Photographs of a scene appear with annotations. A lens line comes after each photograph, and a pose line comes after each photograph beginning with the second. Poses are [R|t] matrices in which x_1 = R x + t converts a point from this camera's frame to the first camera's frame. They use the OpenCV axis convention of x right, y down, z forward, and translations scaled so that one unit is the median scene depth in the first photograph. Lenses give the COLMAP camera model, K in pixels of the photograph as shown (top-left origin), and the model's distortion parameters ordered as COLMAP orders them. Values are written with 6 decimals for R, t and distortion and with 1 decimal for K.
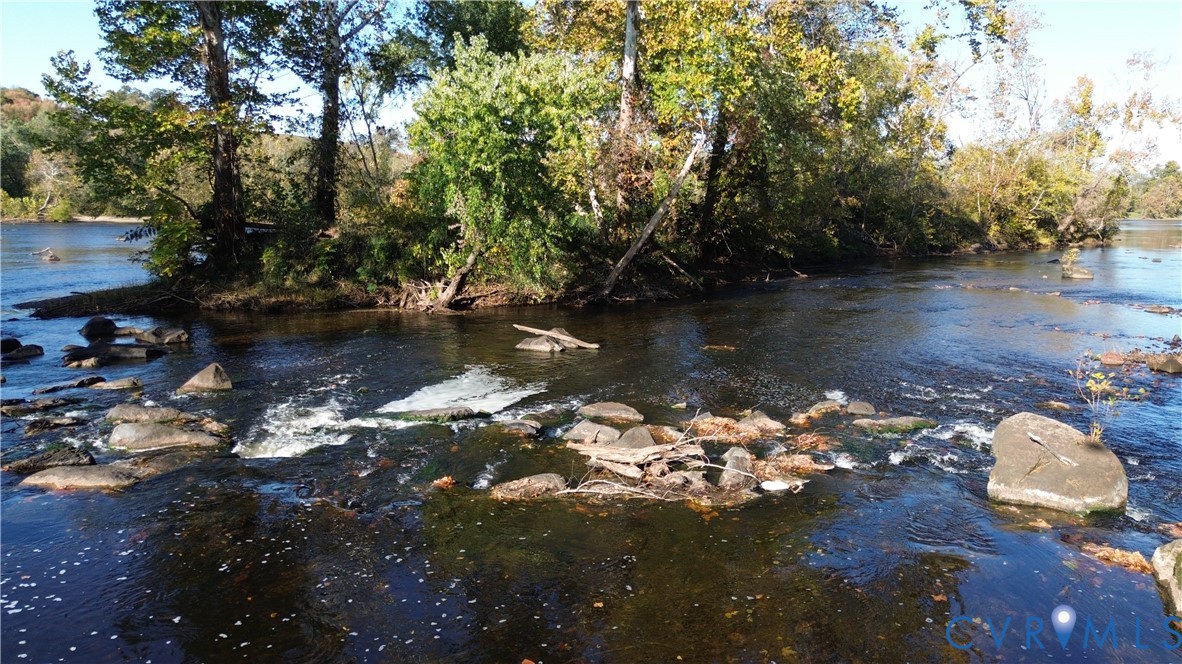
lens RADIAL K [[813.9, 0, 593.1], [0, 813.9, 334.8], [0, 0, 1]] dist [-0.005490, -0.007167]
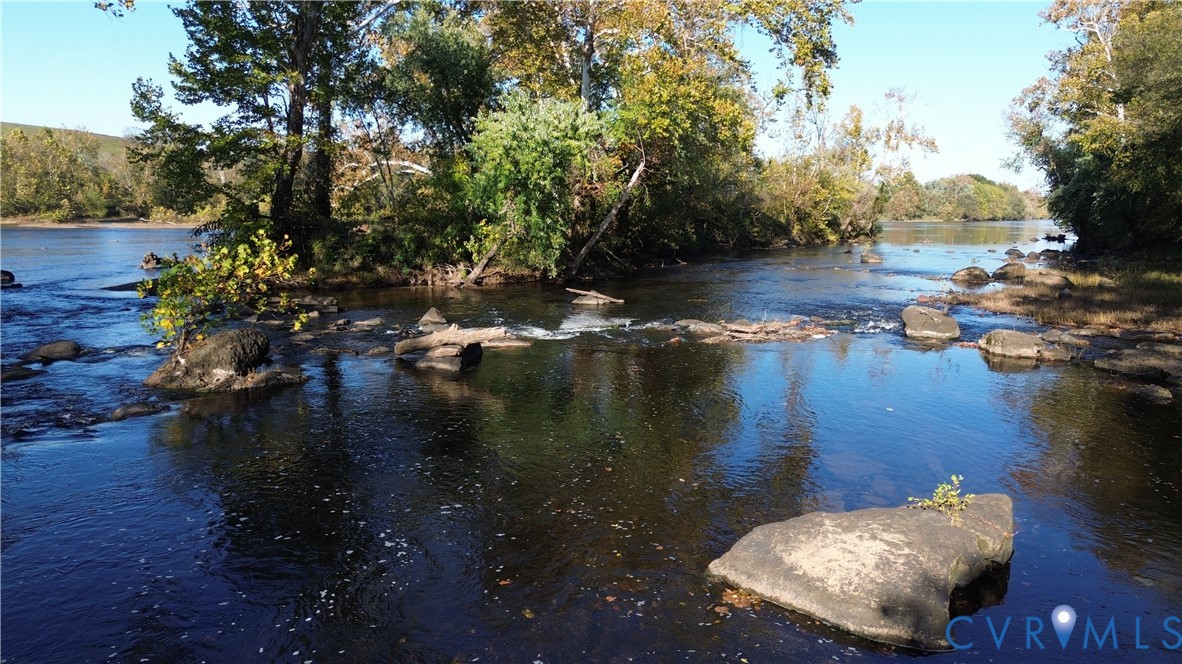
lens RADIAL K [[813.9, 0, 589.1], [0, 813.9, 329.5], [0, 0, 1]] dist [-0.005490, -0.007167]
pose [[0.970184, -0.031235, 0.240348, -0.120046], [0.033499, 0.999424, -0.005339, 0.020802], [-0.240043, 0.013231, 0.970672, -0.129655]]
